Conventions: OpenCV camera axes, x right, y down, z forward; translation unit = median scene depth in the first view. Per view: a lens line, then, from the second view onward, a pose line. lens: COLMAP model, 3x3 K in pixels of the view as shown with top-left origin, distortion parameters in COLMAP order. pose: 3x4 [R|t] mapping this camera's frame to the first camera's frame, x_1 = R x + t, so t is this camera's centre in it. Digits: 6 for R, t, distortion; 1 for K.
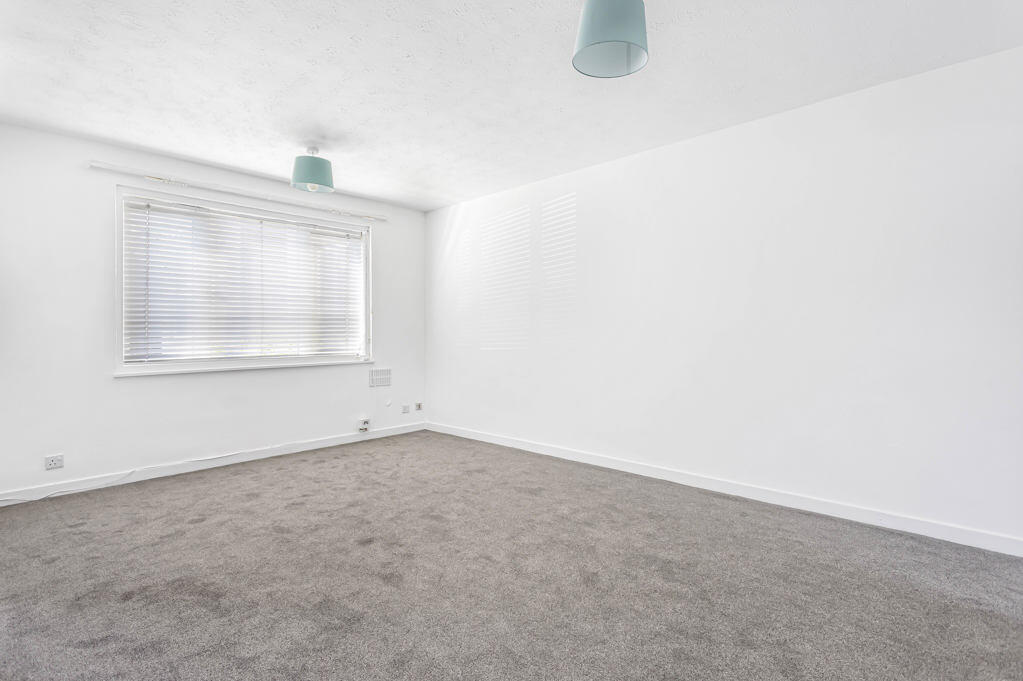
lens RADIAL K [[493.7, 0, 509.6], [0, 493.7, 333.8], [0, 0, 1]] dist [-0.000846, 0.000311]
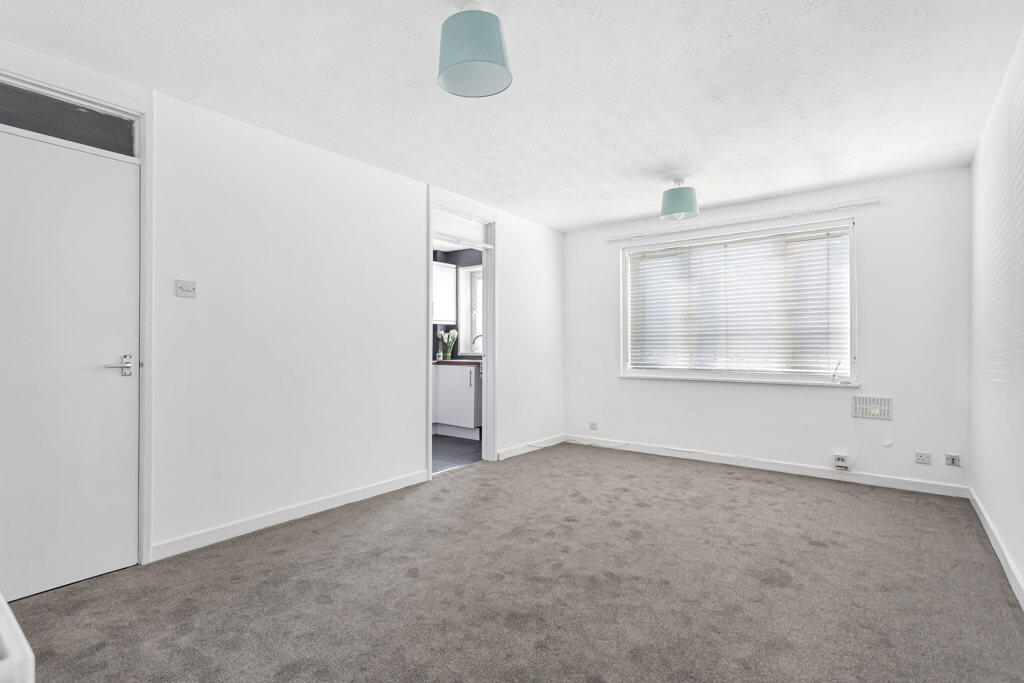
lens RADIAL K [[490.7, 0, 512.0], [0, 490.7, 341.5], [0, 0, 1]] dist [0.003090, 0.000668]
pose [[0.104529, -0.006376, -0.994501, 0.523259], [-0.009084, 0.999932, -0.007365, -0.004525], [0.994480, 0.009804, 0.104464, 0.421796]]
